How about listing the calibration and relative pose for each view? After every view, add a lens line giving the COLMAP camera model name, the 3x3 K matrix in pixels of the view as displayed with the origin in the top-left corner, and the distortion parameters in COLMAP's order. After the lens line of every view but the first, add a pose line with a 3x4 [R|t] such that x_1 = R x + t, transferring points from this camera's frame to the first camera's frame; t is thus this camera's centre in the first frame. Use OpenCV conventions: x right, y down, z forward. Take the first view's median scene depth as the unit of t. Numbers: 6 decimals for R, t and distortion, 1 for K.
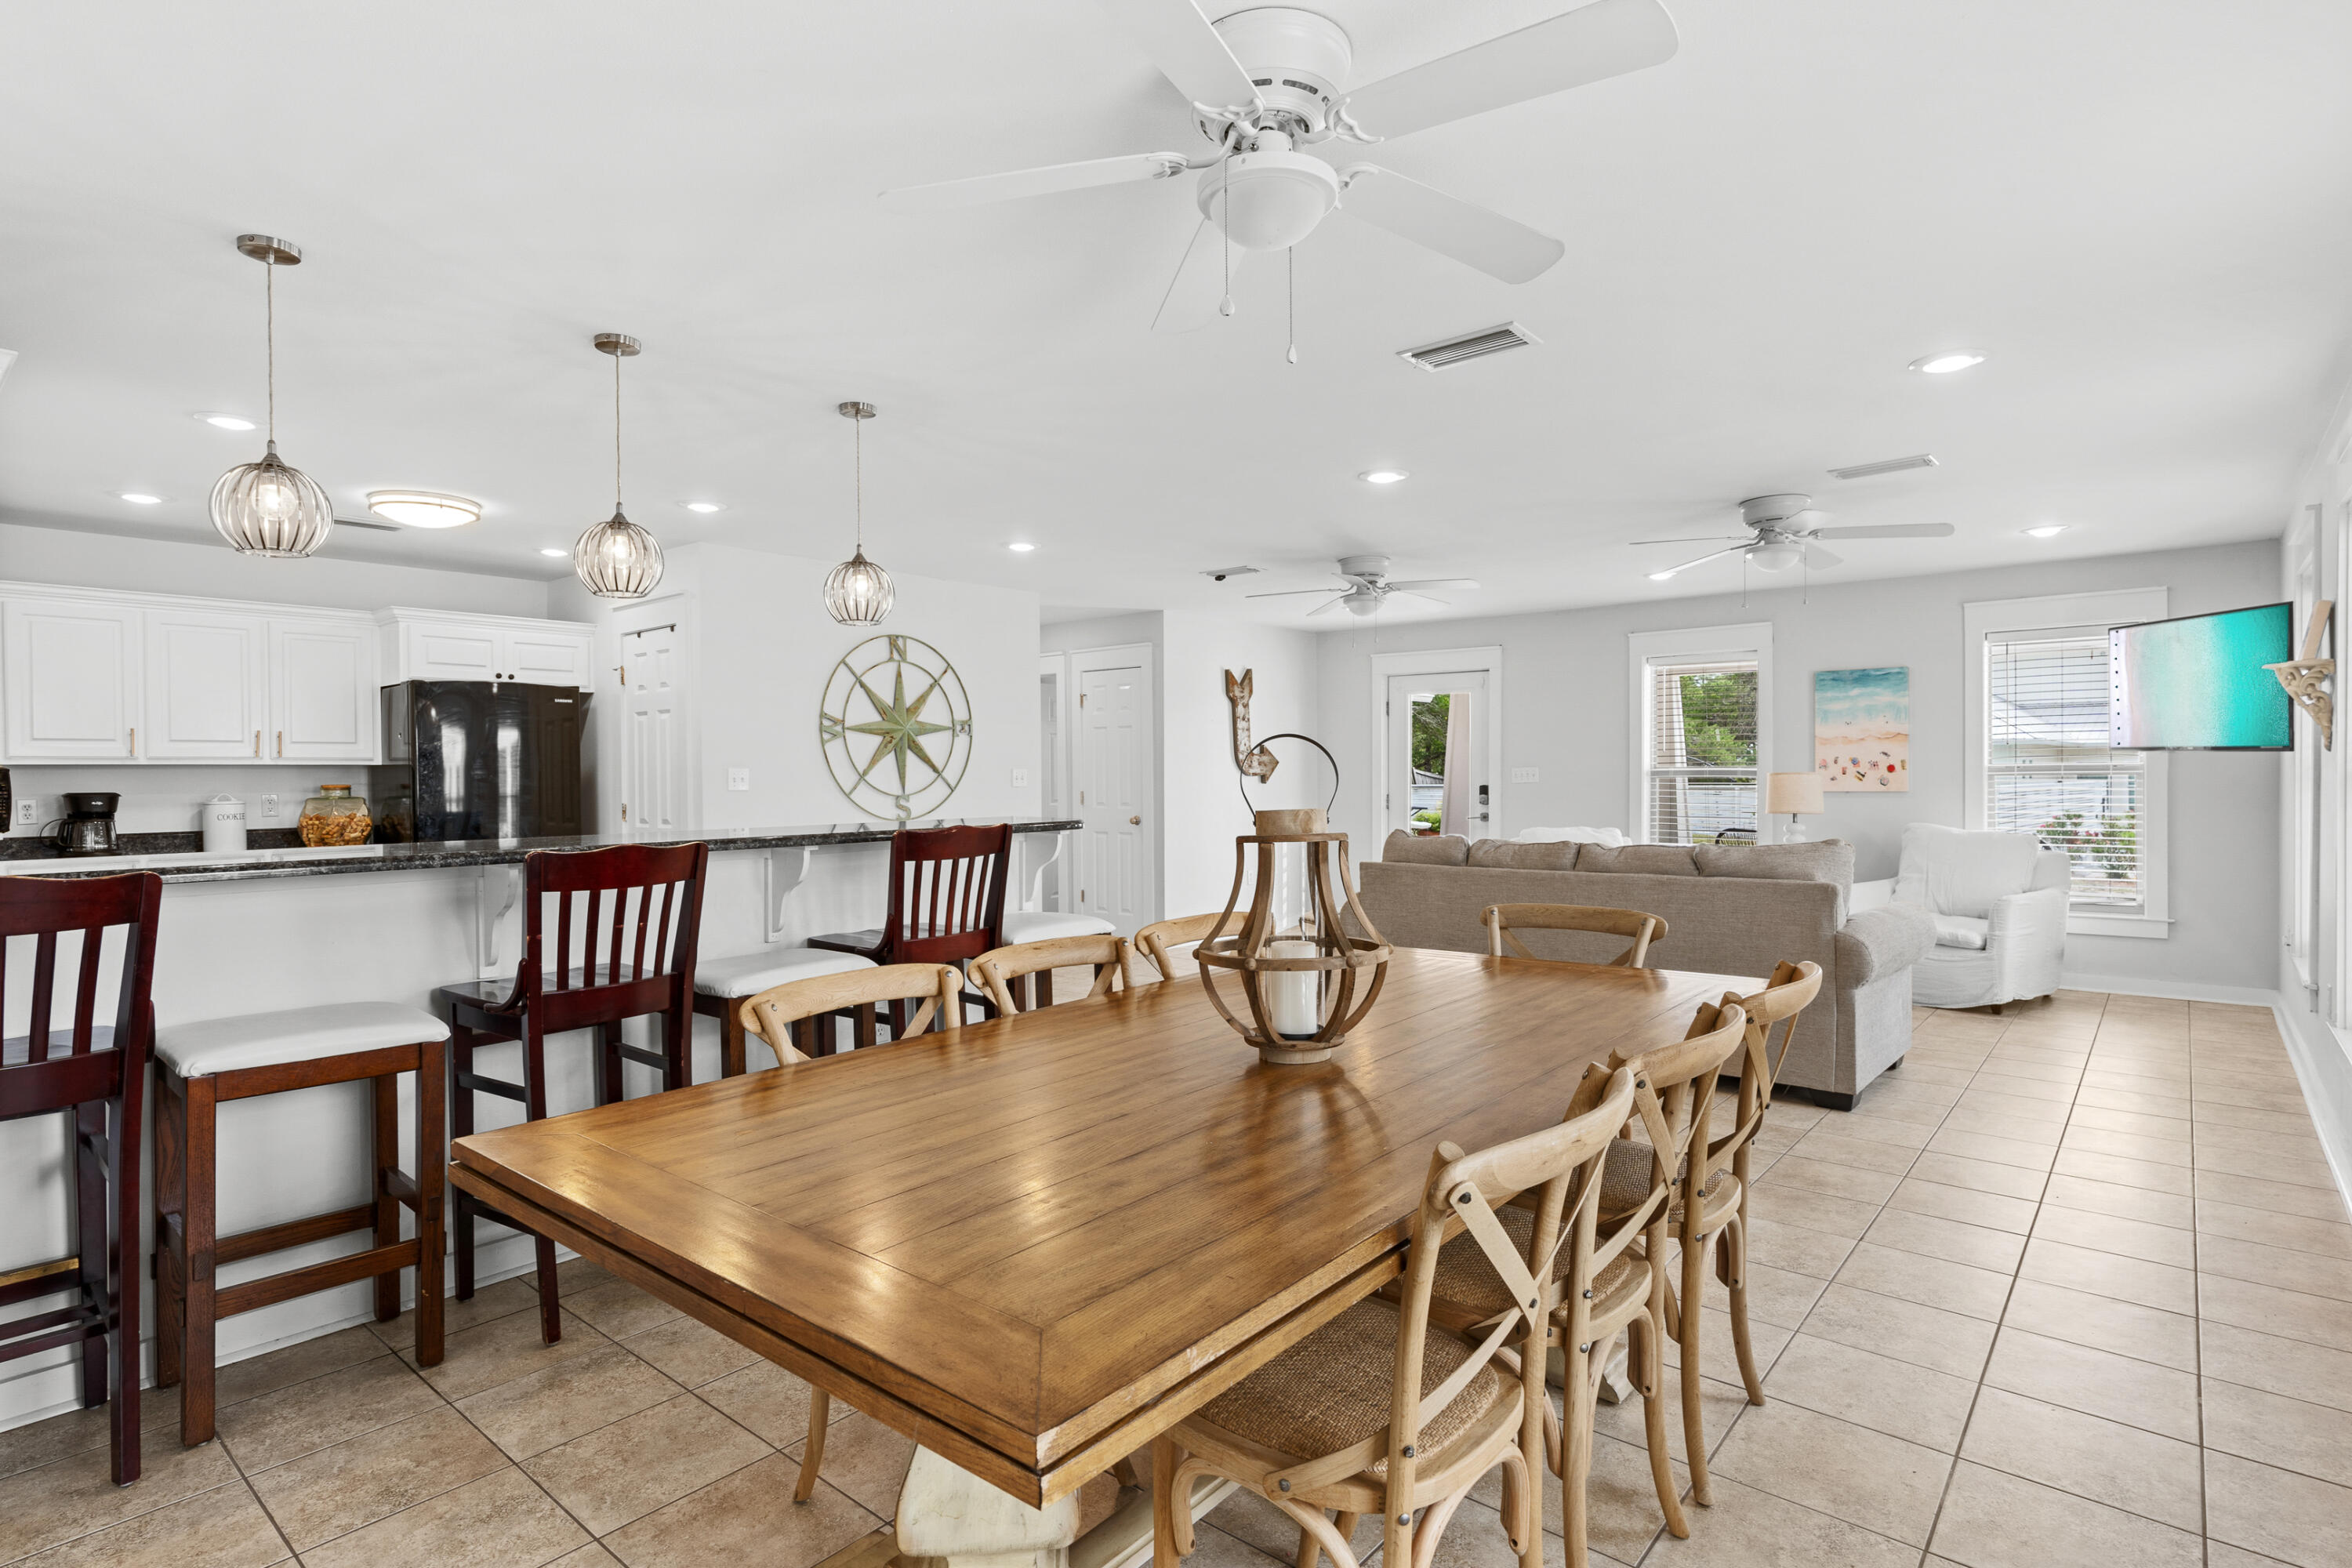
lens RADIAL K [[1194.5, 0, 1161.4], [0, 1194.5, 769.1], [0, 0, 1]] dist [-0.001837, 0.001108]
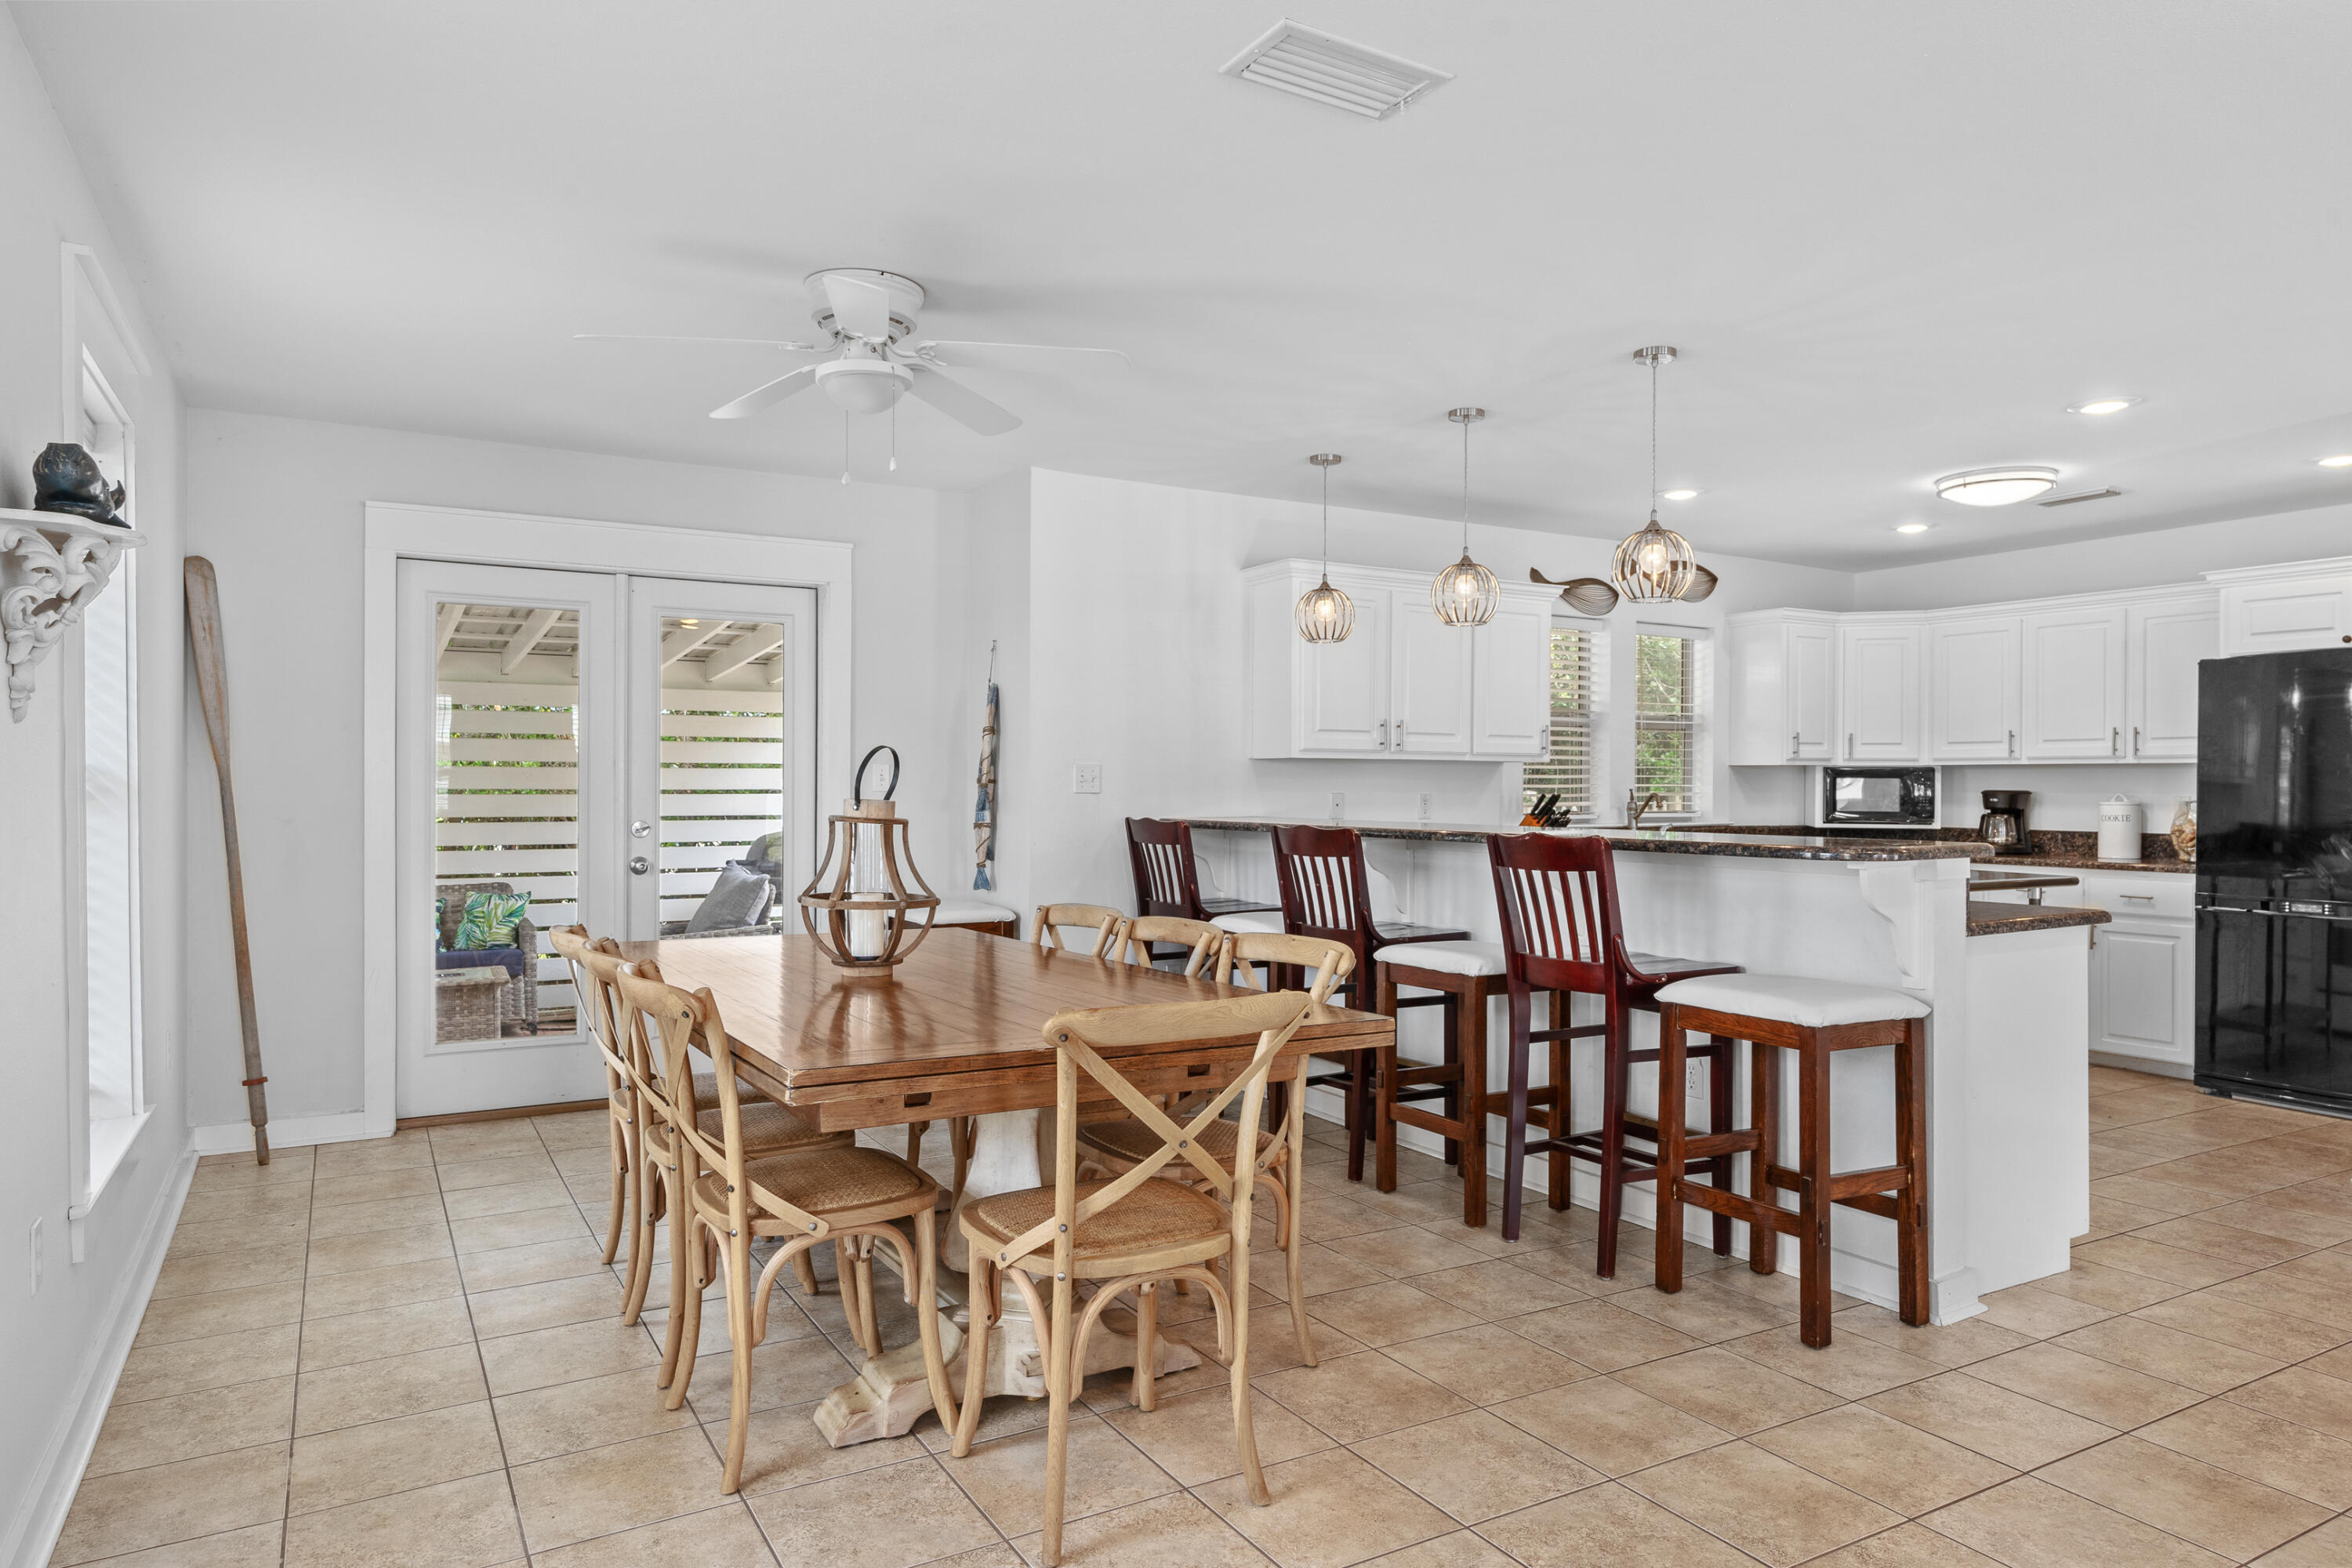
lens RADIAL K [[1427.5, 0, 1161.8], [0, 1427.5, 790.4], [0, 0, 1]] dist [-0.000334, 0.000601]
pose [[-0.334031, 0.012663, -0.942477, 0.483212], [0.003975, 0.999920, 0.012026, 0.000642], [0.942554, 0.000271, -0.334054, 0.579445]]
